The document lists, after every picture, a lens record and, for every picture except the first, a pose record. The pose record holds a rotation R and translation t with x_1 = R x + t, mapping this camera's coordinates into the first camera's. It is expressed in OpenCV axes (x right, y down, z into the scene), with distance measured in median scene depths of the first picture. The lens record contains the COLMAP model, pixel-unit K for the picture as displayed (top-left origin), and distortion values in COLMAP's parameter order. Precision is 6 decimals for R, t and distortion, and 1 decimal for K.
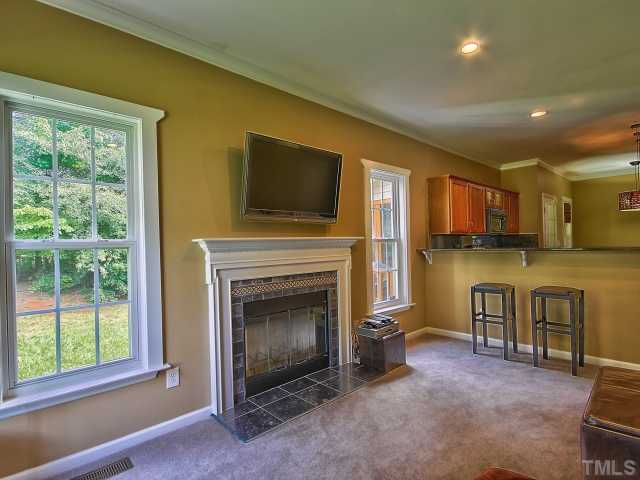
lens RADIAL K [[337.6, 0, 320.0], [0, 337.6, 240.0], [0, 0, 1]] dist [-0.000180, -0.000513]
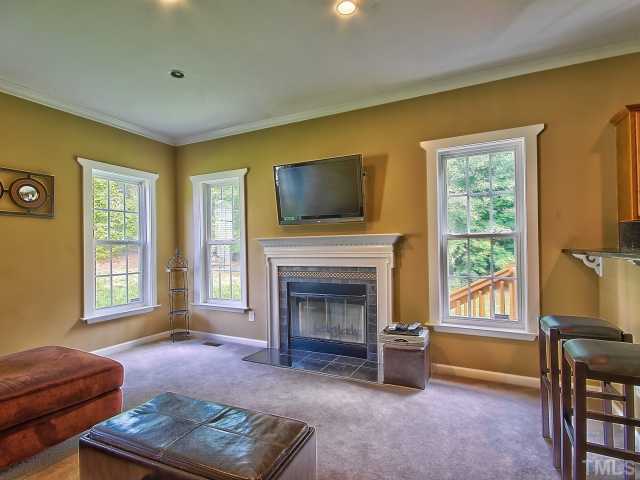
lens RADIAL K [[337.6, 0, 320.0], [0, 337.6, 240.0], [0, 0, 1]] dist [-0.000180, -0.000513]
pose [[0.341353, 0.006252, -0.939914, 0.974425], [0.023031, 0.999622, 0.015014, -0.010547], [0.939653, -0.026772, 0.341080, 0.525646]]
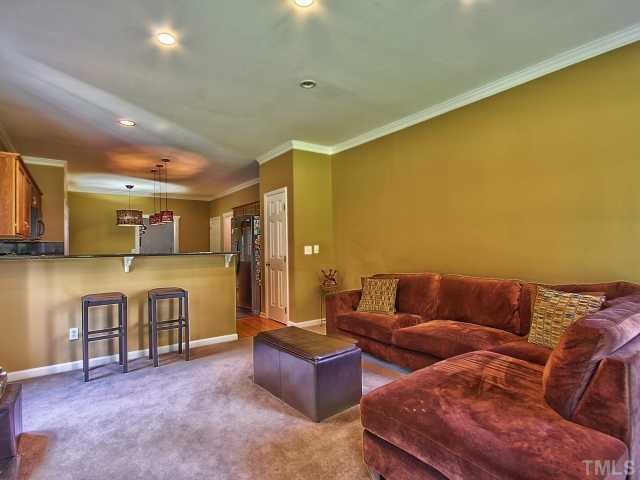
lens RADIAL K [[337.6, 0, 320.0], [0, 337.6, 240.0], [0, 0, 1]] dist [-0.000180, -0.000513]
pose [[0.093082, 0.047149, 0.994542, -0.363703], [-0.002037, 0.998885, -0.047164, 0.033615], [-0.995656, 0.002364, 0.093074, 0.402504]]
